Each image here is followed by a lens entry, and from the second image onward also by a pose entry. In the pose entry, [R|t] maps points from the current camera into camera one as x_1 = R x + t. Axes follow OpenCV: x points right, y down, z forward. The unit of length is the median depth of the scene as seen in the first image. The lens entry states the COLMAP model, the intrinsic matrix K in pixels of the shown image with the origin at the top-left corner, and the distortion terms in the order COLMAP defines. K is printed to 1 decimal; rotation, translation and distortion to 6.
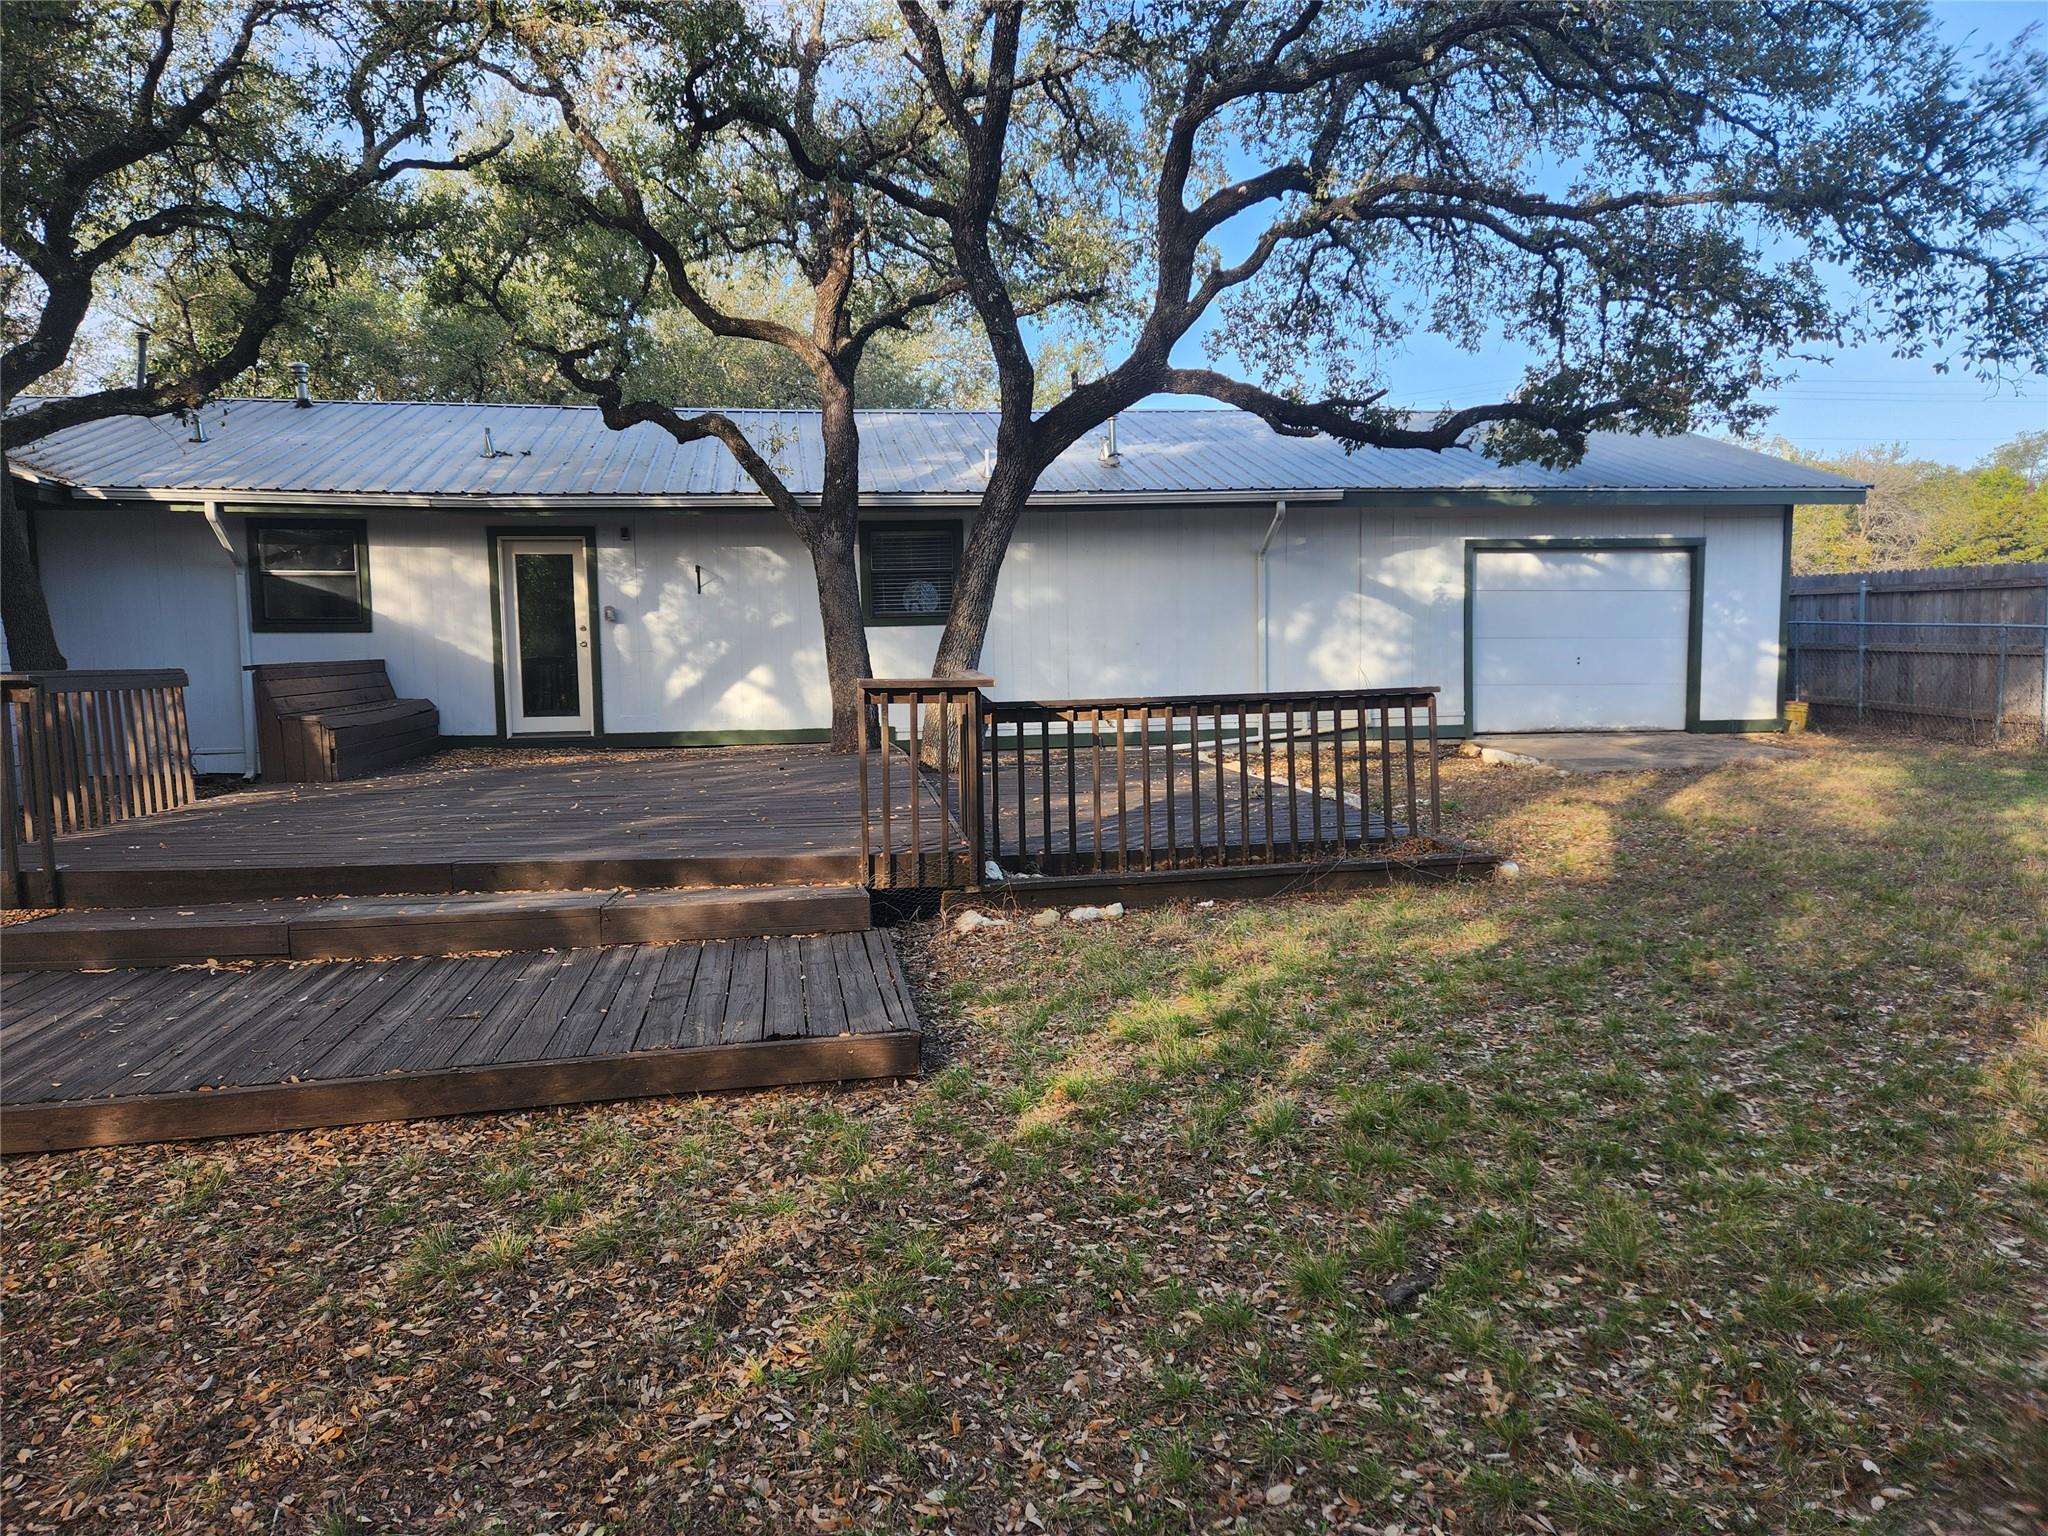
lens RADIAL K [[1362.6, 0, 992.5], [0, 1362.6, 754.0], [0, 0, 1]] dist [0.098870, -0.083410]
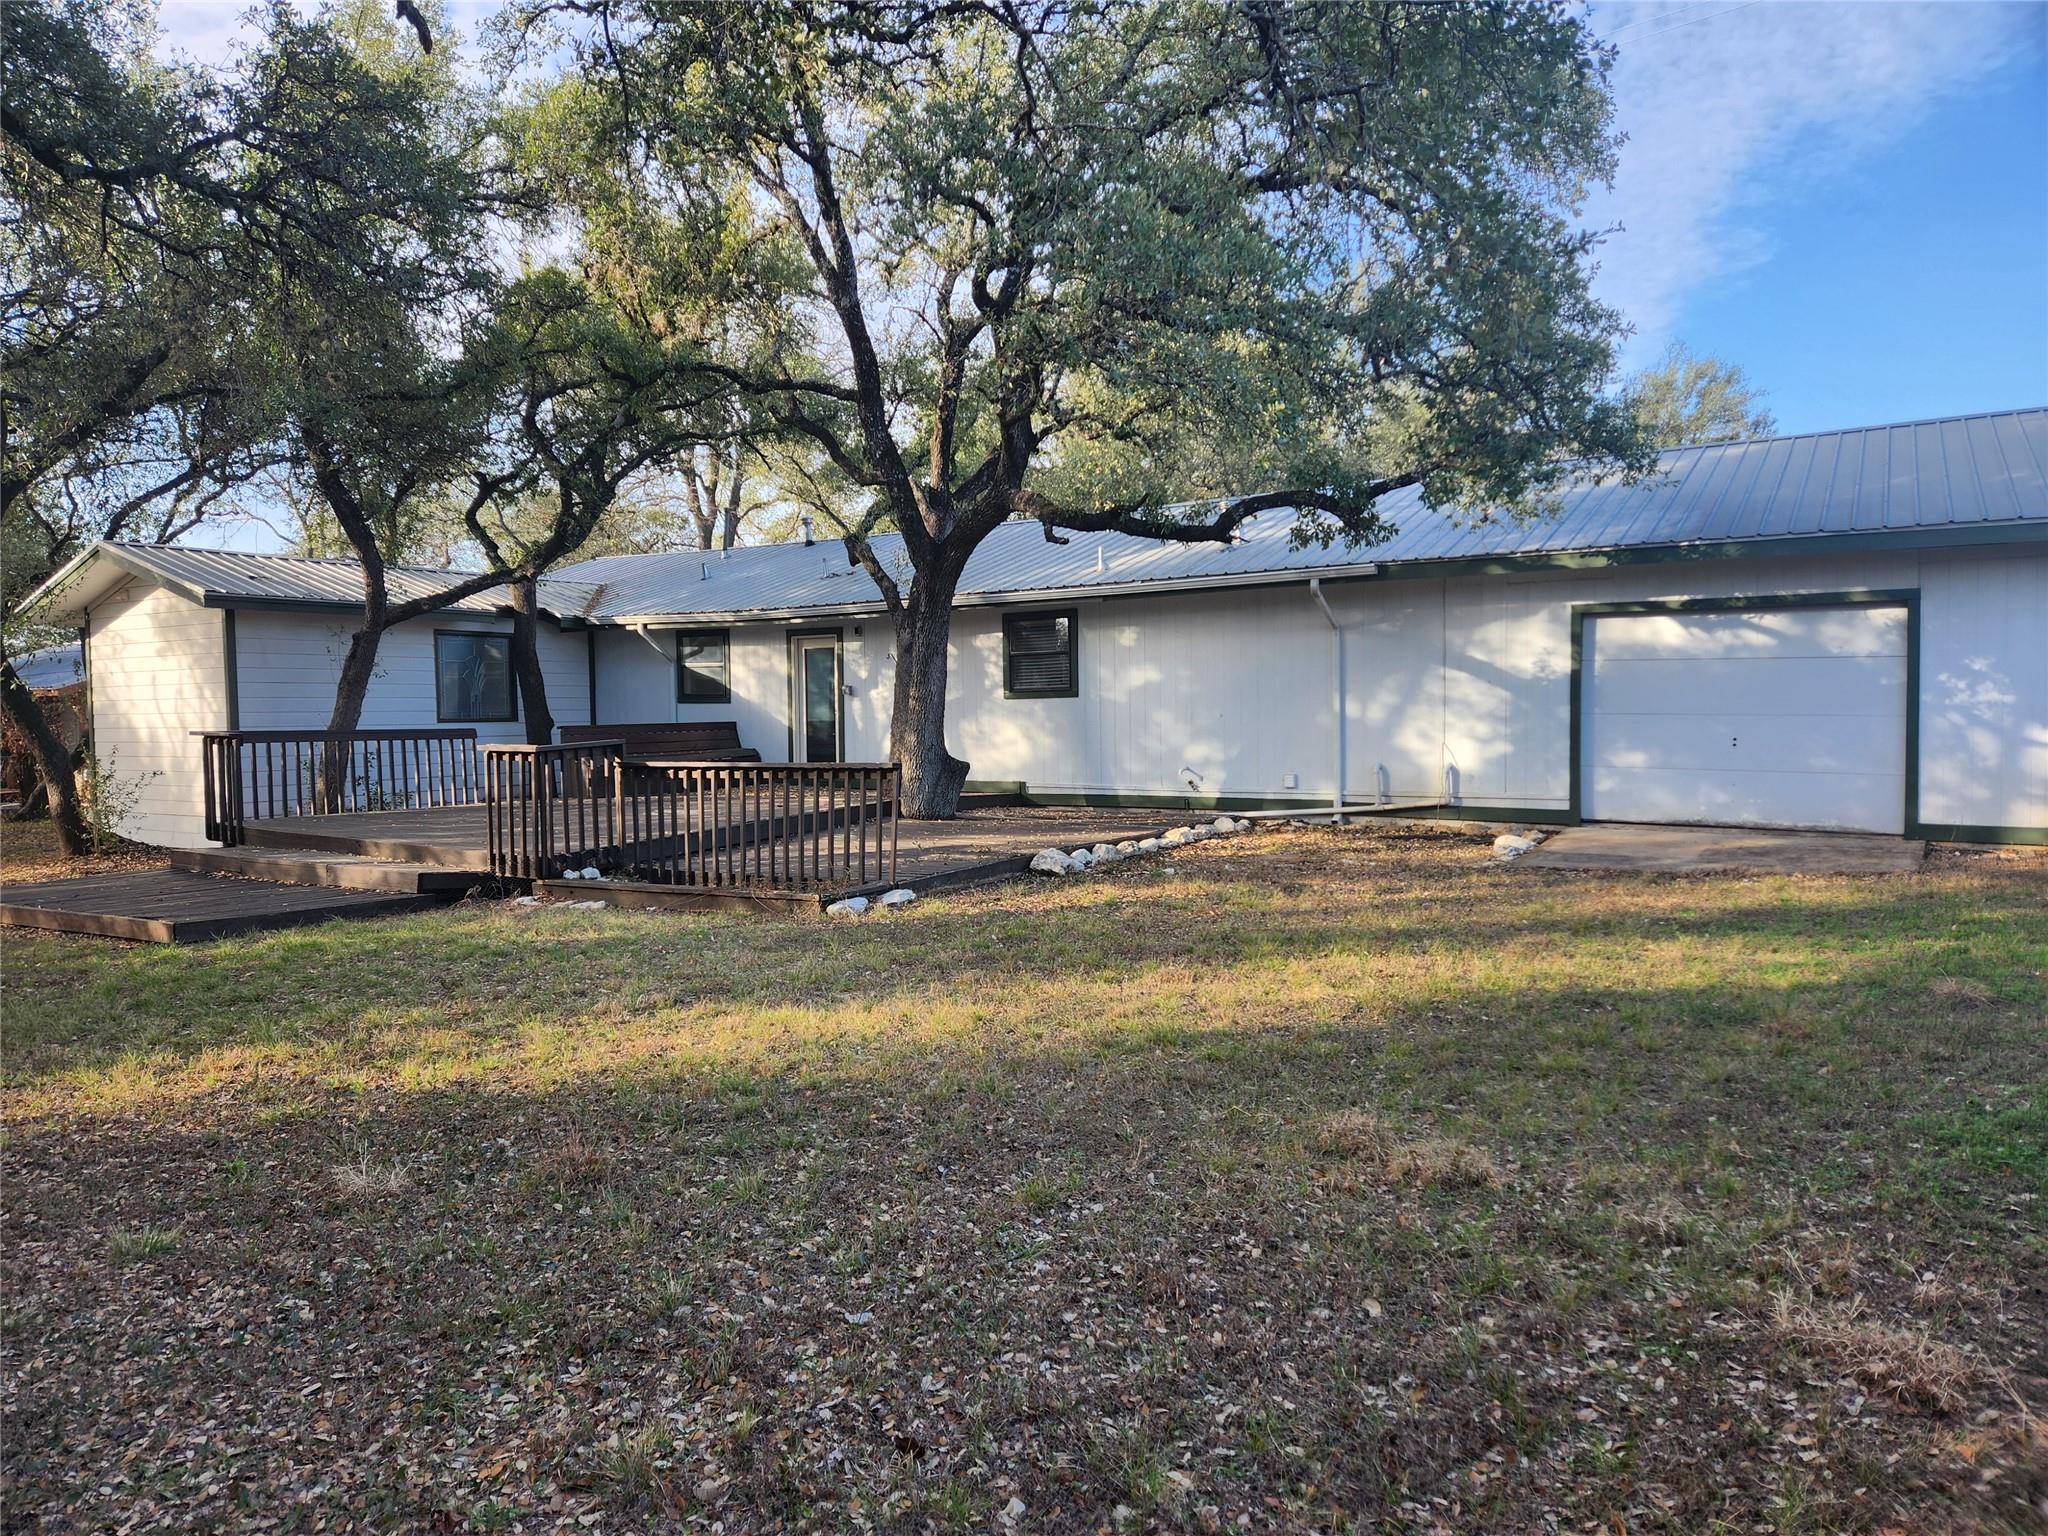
lens RADIAL K [[1360.0, 0, 1019.3], [0, 1360.0, 762.2], [0, 0, 1]] dist [0.103829, -0.086862]
pose [[0.760605, 0.032145, -0.648419, 1.164805], [-0.054656, 0.998398, -0.014617, -0.035997], [0.646910, 0.046558, 0.761143, 0.152187]]
